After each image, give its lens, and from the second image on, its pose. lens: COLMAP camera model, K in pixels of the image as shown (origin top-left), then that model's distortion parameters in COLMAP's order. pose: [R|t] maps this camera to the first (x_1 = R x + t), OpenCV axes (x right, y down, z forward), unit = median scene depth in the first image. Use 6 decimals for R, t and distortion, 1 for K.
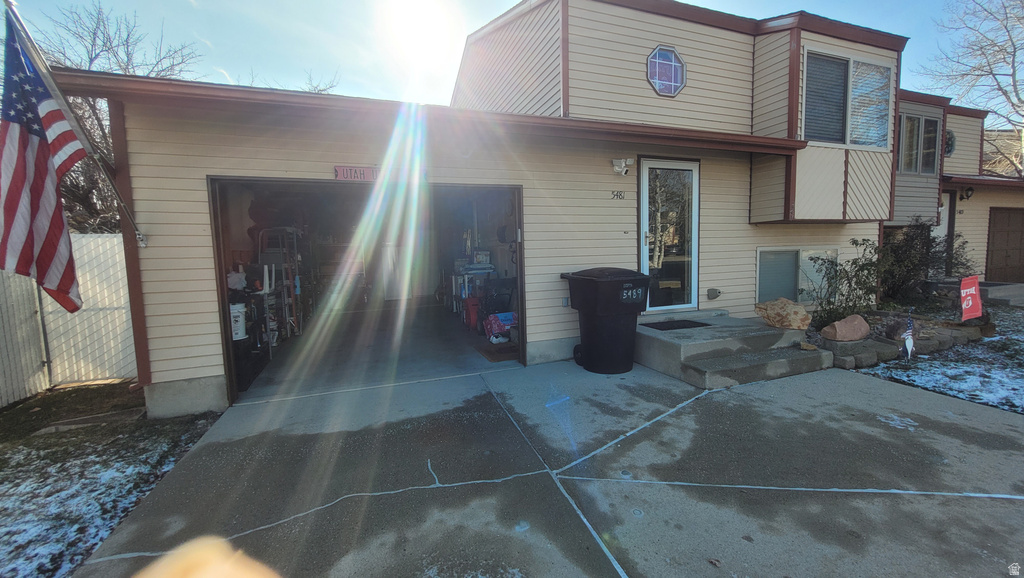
lens RADIAL K [[403.7, 0, 514.1], [0, 403.7, 285.4], [0, 0, 1]] dist [0.005024, -0.000040]
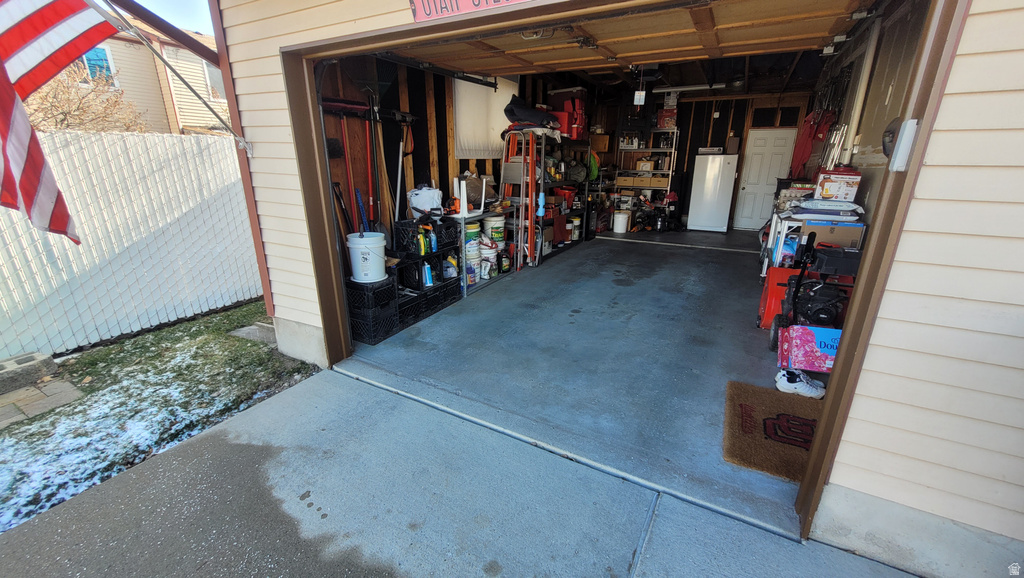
lens RADIAL K [[403.7, 0, 514.6], [0, 403.7, 289.5], [0, 0, 1]] dist [0.005024, -0.000040]
pose [[0.662422, 0.262467, -0.701647, 0.088343], [-0.086963, 0.957224, 0.275970, -0.134768], [0.744066, -0.121791, 0.656911, 0.992092]]
